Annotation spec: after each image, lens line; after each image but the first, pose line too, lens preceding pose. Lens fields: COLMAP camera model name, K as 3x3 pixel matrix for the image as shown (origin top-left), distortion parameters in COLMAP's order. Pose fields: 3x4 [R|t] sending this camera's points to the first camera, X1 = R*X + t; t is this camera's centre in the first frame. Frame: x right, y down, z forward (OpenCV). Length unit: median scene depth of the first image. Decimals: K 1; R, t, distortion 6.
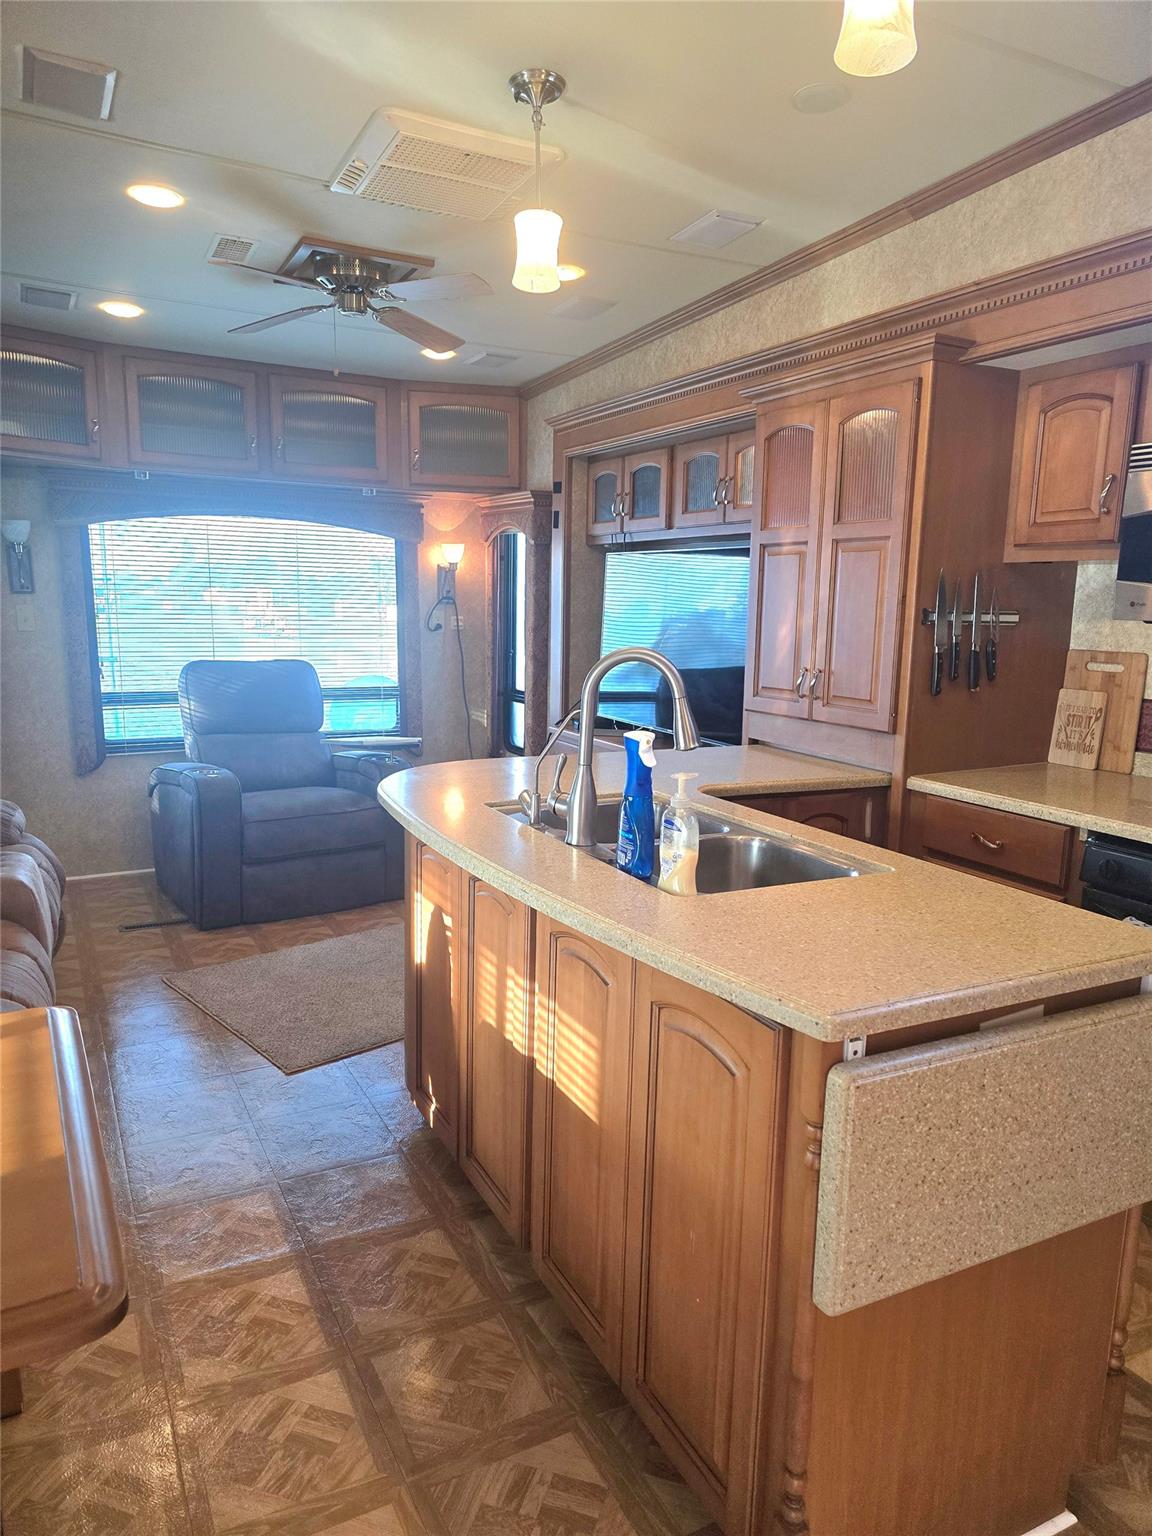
lens RADIAL K [[1034.8, 0, 542.2], [0, 1034.8, 776.9], [0, 0, 1]] dist [0.047833, -0.023857]
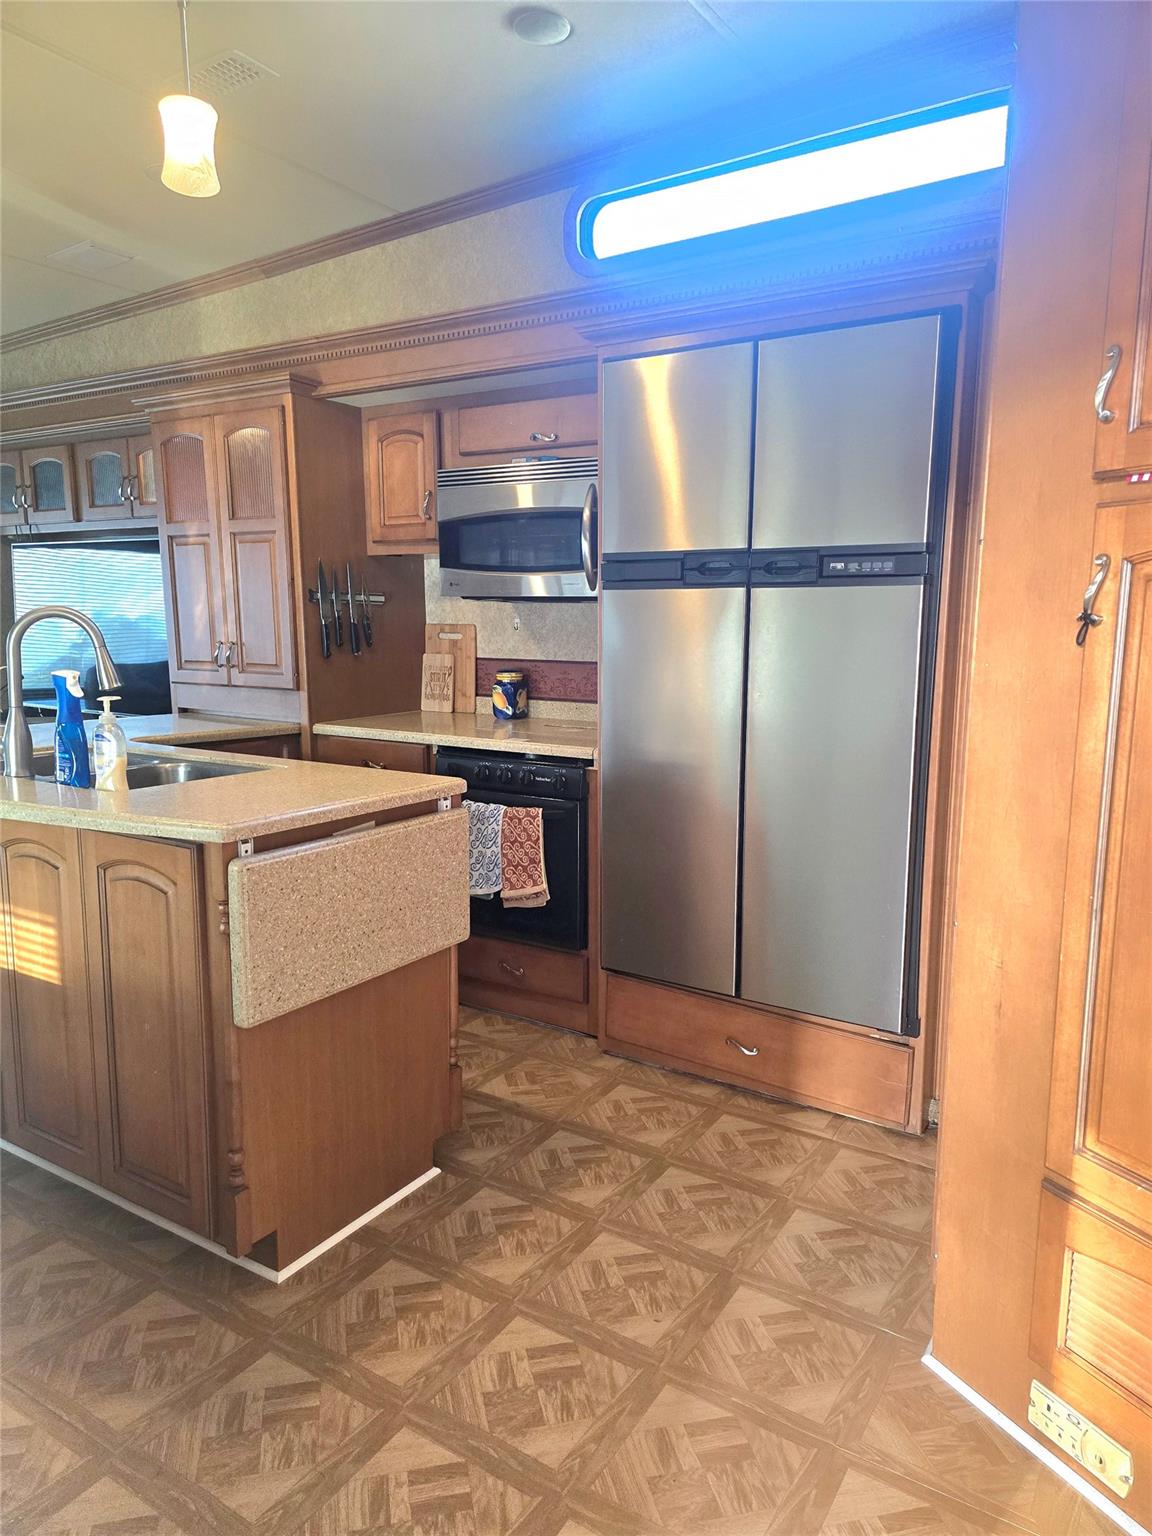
lens RADIAL K [[1034.8, 0, 585.1], [0, 1034.8, 771.3], [0, 0, 1]] dist [0.047833, -0.023857]
pose [[0.849382, -0.093447, 0.519439, -0.024055], [0.102968, 0.994629, 0.010560, 0.079356], [-0.517636, 0.044517, 0.854442, -0.238090]]
